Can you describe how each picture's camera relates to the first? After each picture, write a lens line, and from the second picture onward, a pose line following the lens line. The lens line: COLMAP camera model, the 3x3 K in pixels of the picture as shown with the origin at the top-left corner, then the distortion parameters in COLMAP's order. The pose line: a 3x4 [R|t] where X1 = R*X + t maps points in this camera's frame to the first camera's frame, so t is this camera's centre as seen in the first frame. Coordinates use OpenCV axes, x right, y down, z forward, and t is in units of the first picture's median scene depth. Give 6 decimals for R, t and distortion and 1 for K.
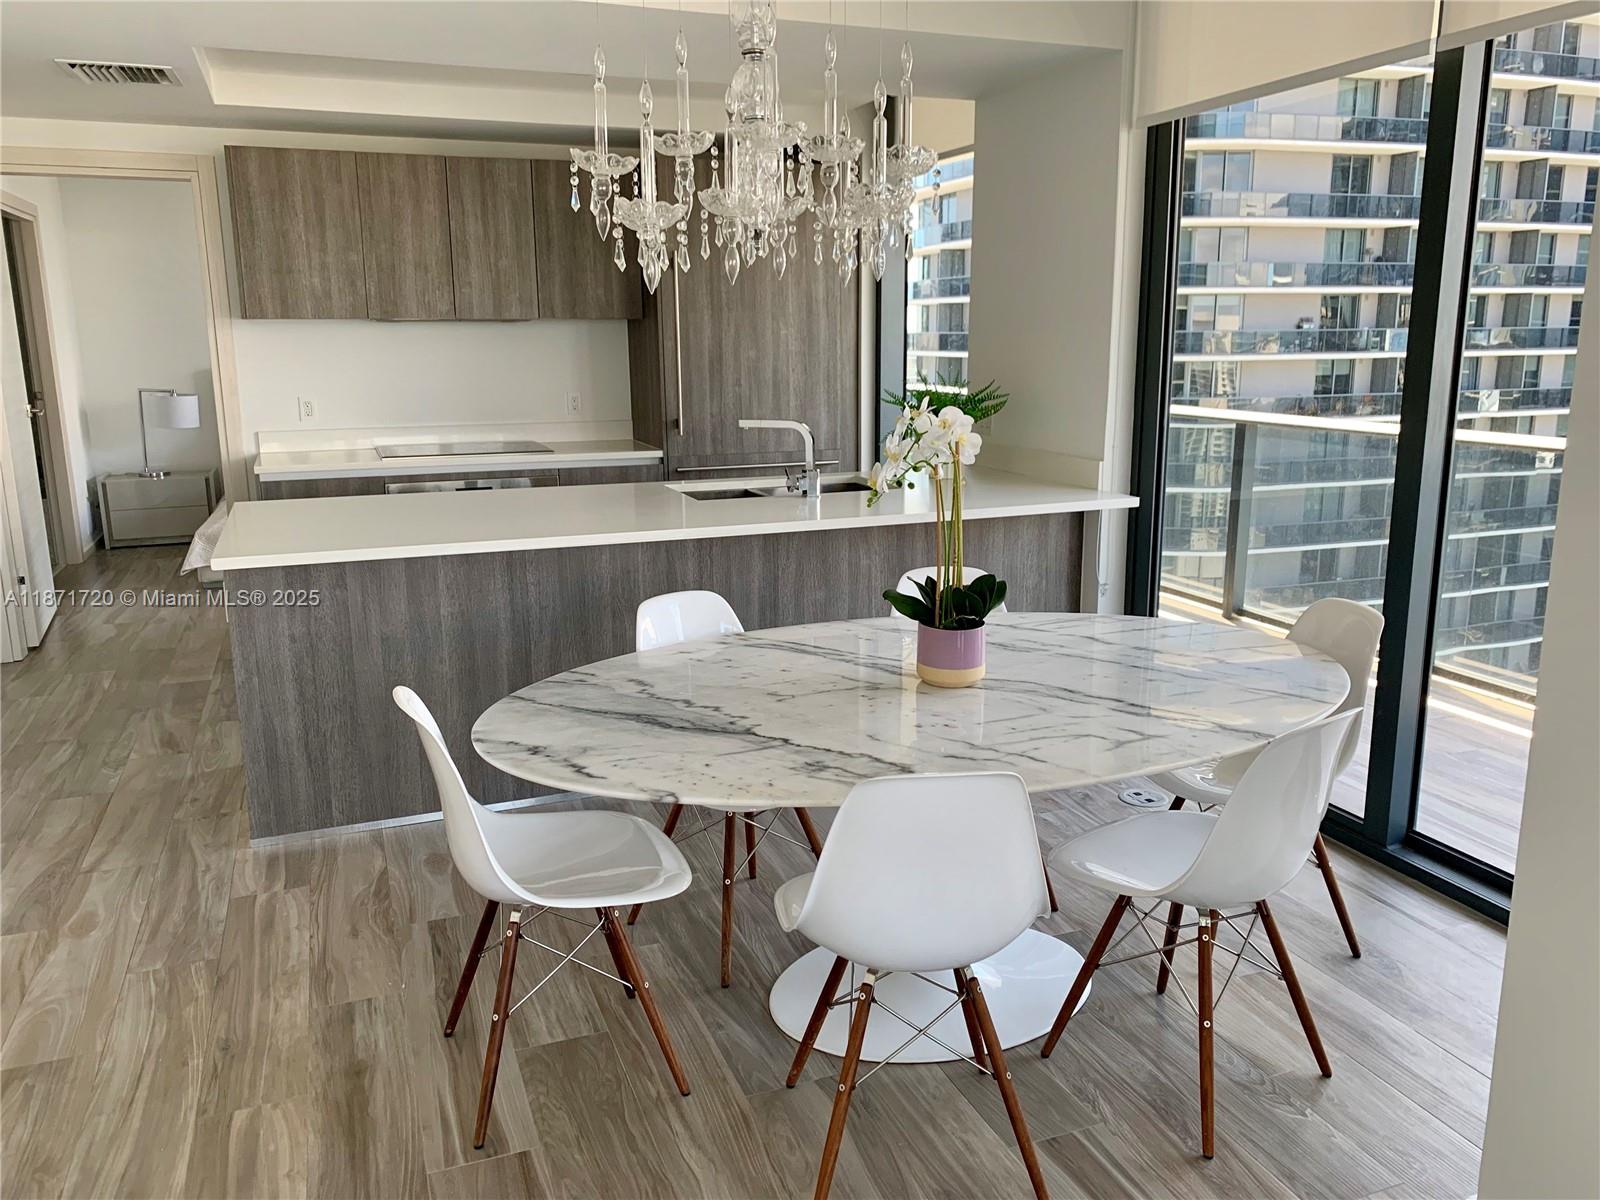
lens RADIAL K [[1216.6, 0, 798.0], [0, 1216.6, 596.0], [0, 0, 1]] dist [0.009108, 0.003533]
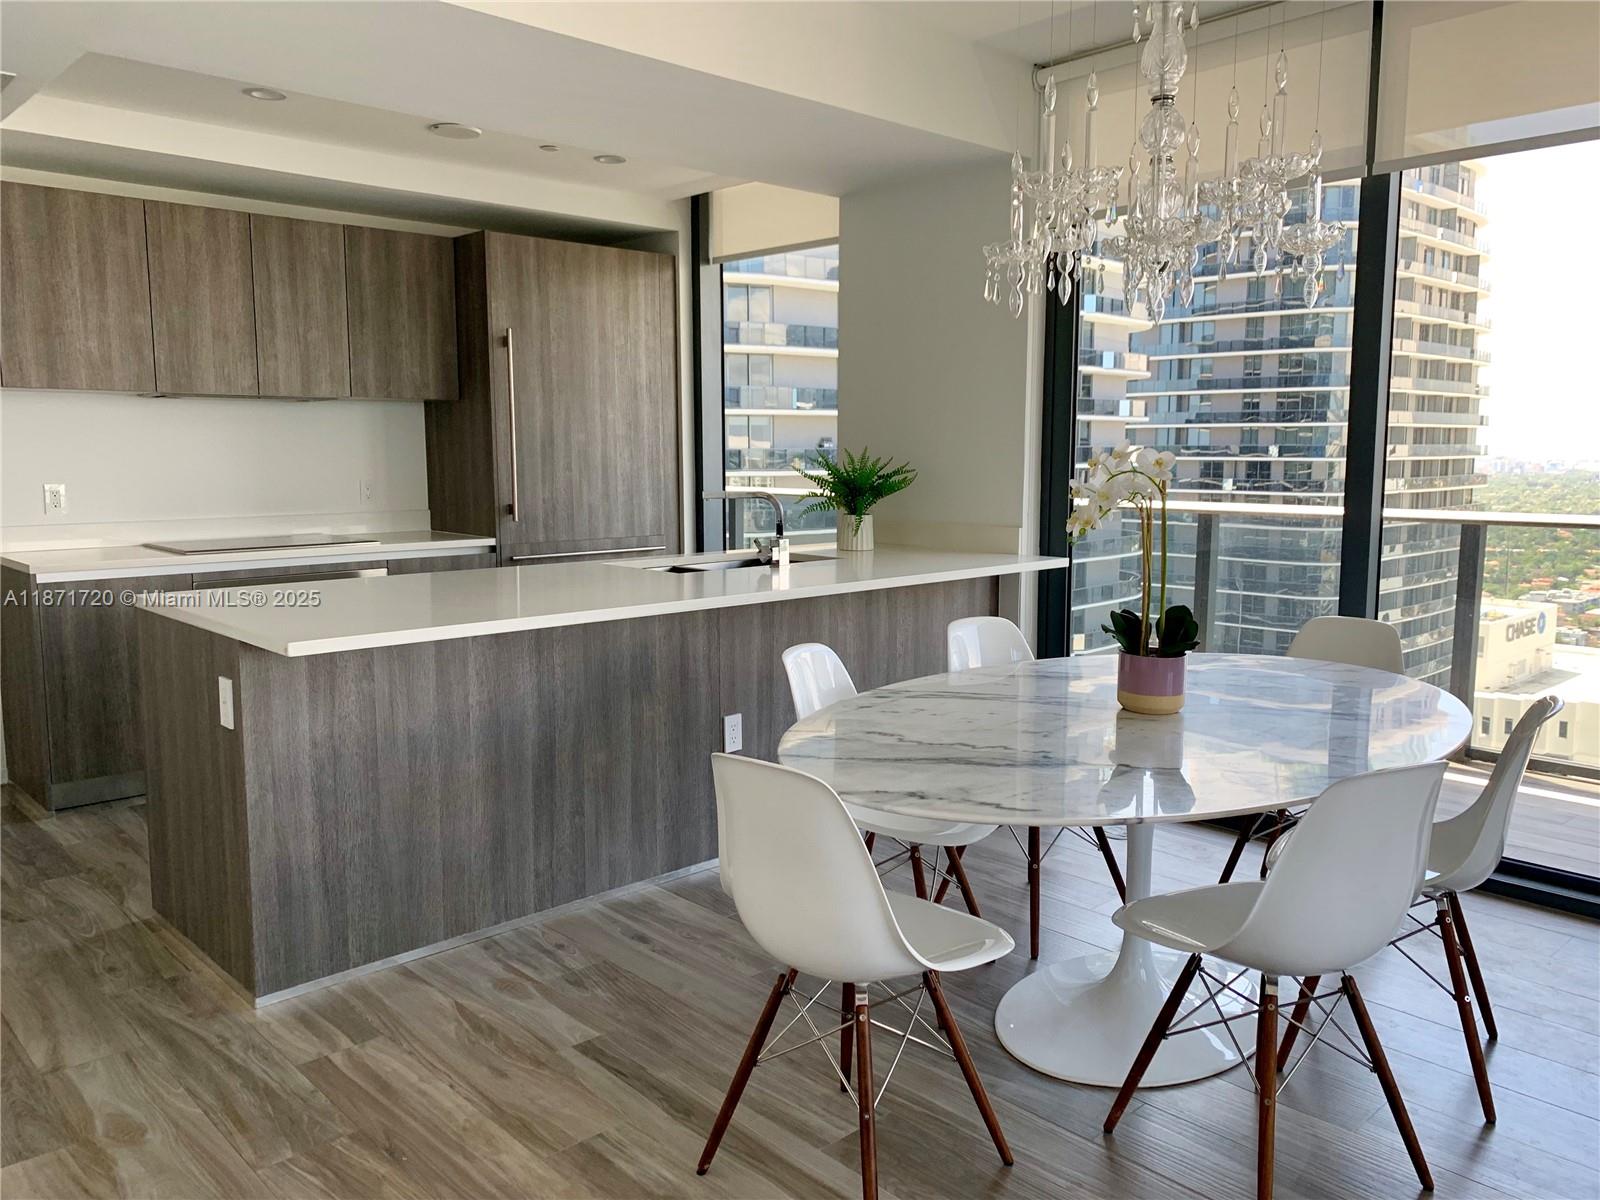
lens RADIAL K [[1231.6, 0, 761.3], [0, 1231.6, 599.1], [0, 0, 1]] dist [0.010154, 0.001123]
pose [[0.929221, -0.040541, 0.367293, -0.321058], [0.075035, 0.993957, -0.080121, 0.020356], [-0.361825, 0.102010, 0.926648, 0.068628]]
